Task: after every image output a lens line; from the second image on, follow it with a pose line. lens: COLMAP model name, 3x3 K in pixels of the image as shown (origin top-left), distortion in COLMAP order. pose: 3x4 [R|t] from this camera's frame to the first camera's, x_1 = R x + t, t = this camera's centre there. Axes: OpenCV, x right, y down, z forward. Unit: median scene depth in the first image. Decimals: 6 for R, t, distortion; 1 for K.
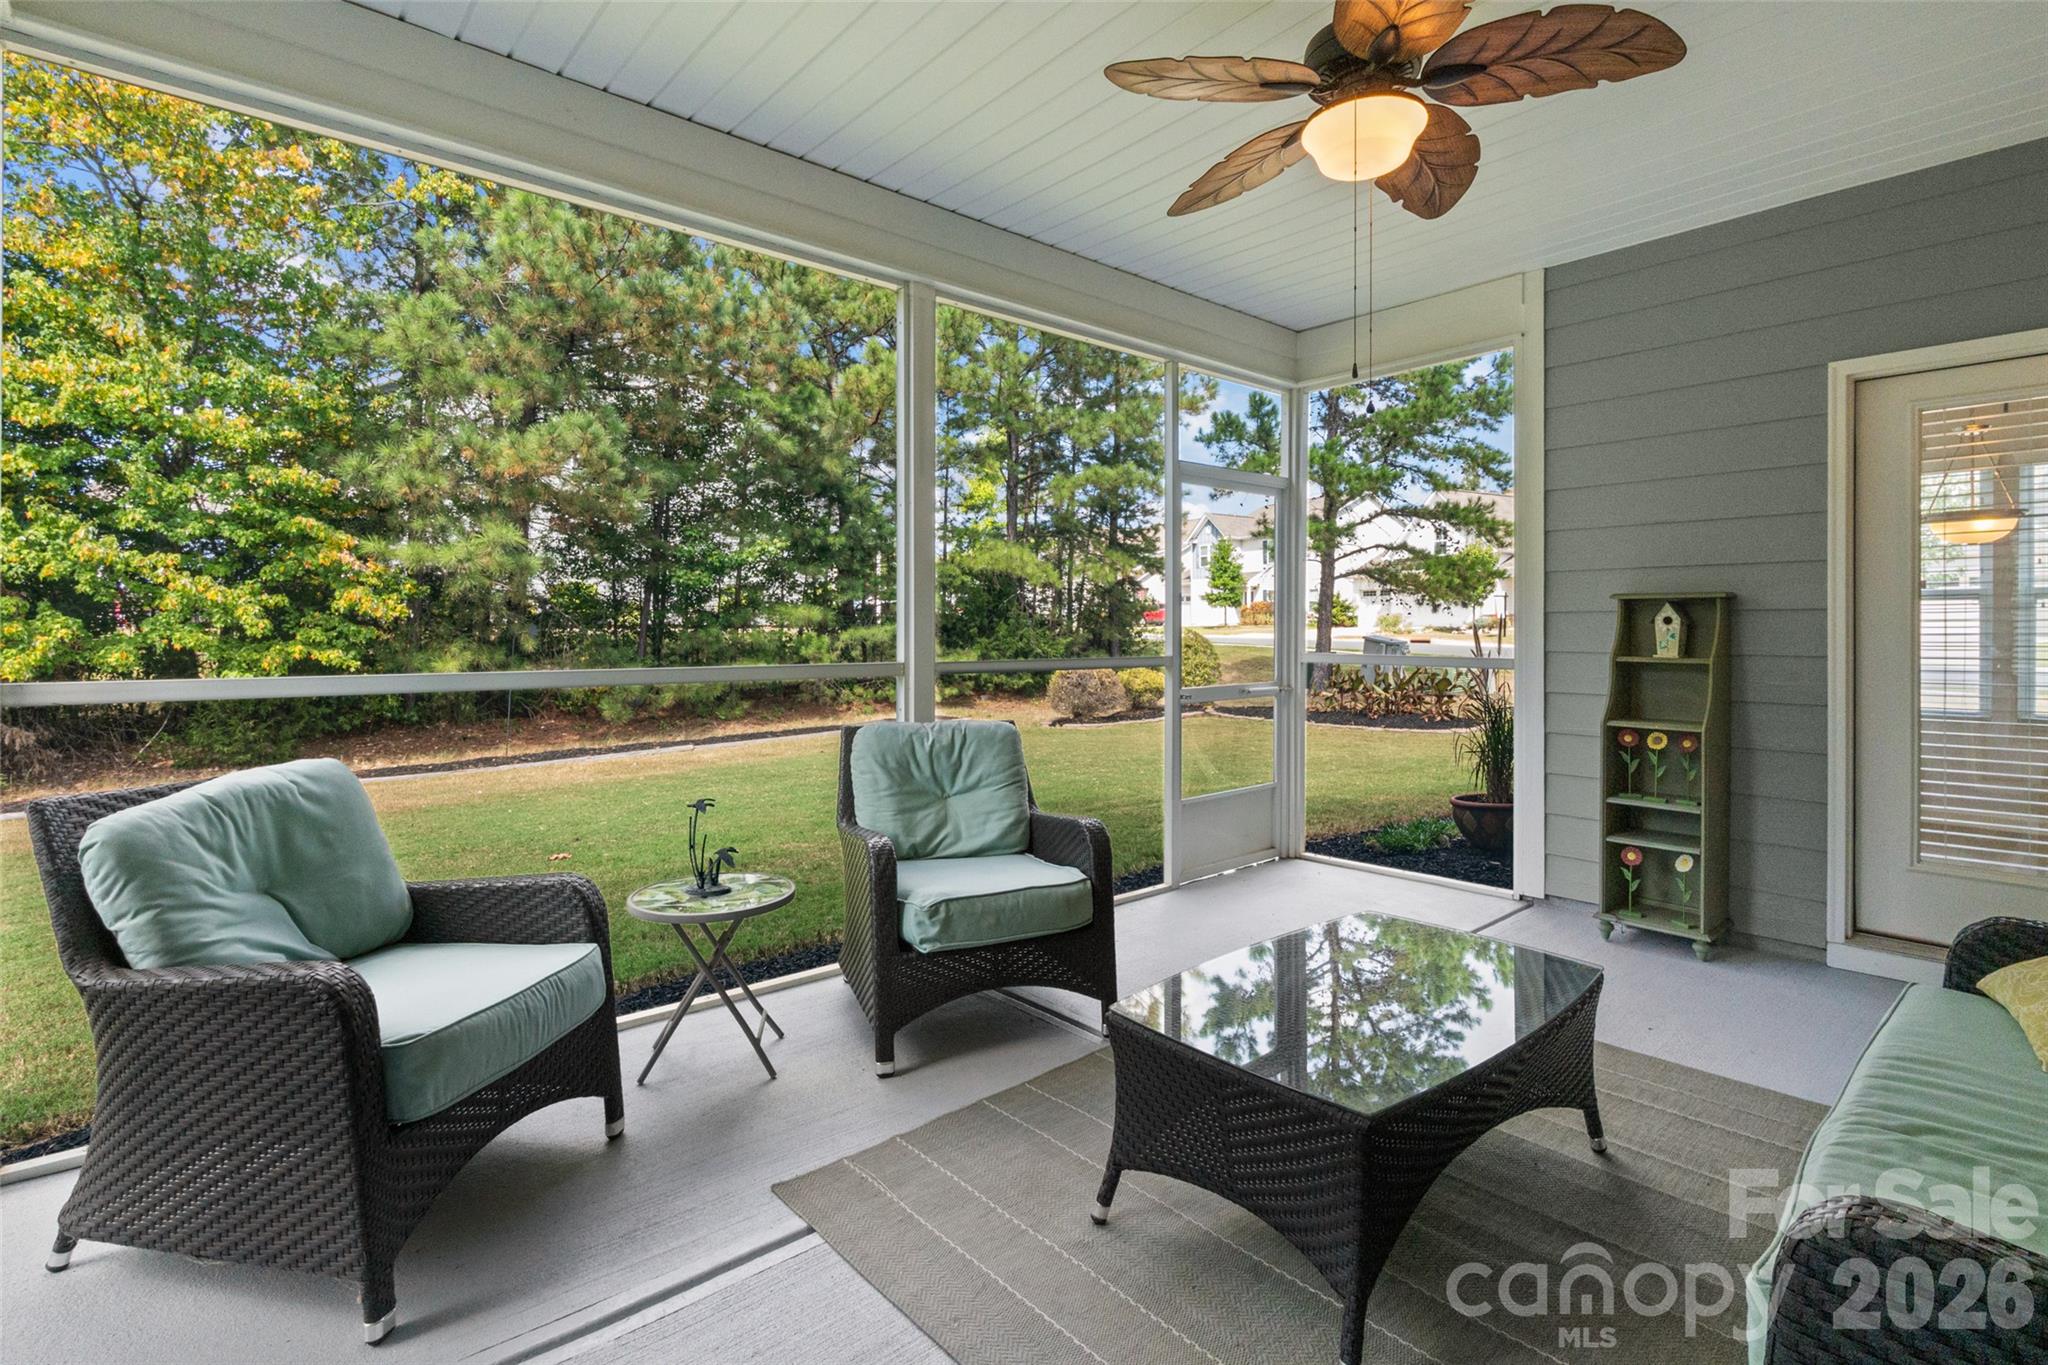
lens RADIAL K [[974.2, 0, 1025.7], [0, 974.2, 639.3], [0, 0, 1]] dist [-0.004537, -0.000135]
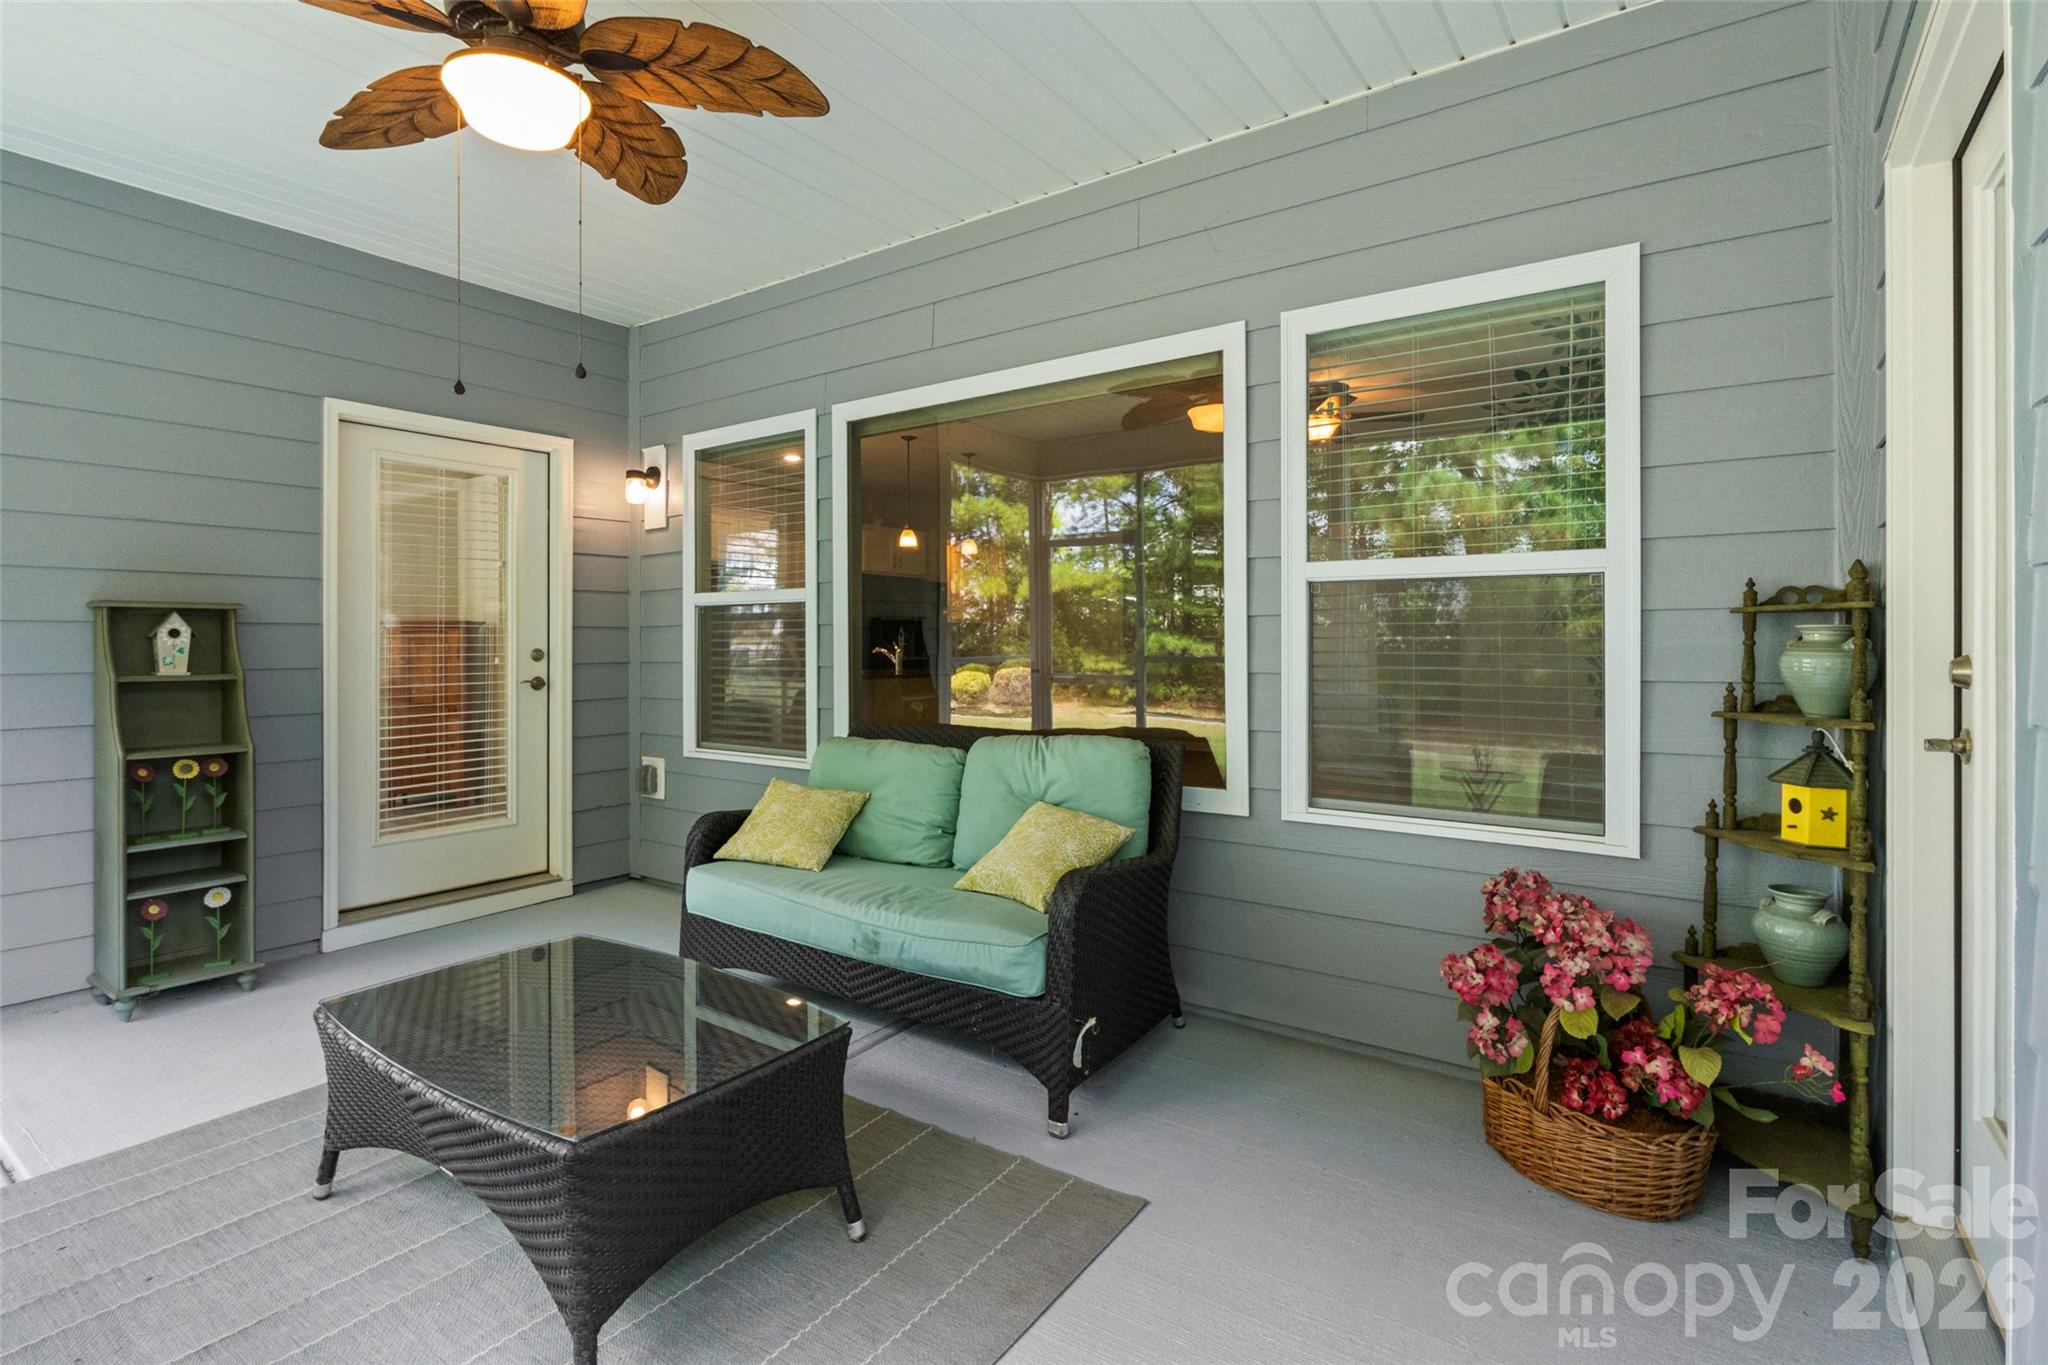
lens RADIAL K [[974.2, 0, 1025.7], [0, 974.2, 639.3], [0, 0, 1]] dist [-0.004537, -0.000135]
pose [[-0.223703, -0.002345, 0.974654, -0.383581], [0.006406, 0.999972, 0.003876, -0.012584], [-0.974636, 0.007110, -0.223682, 0.451788]]
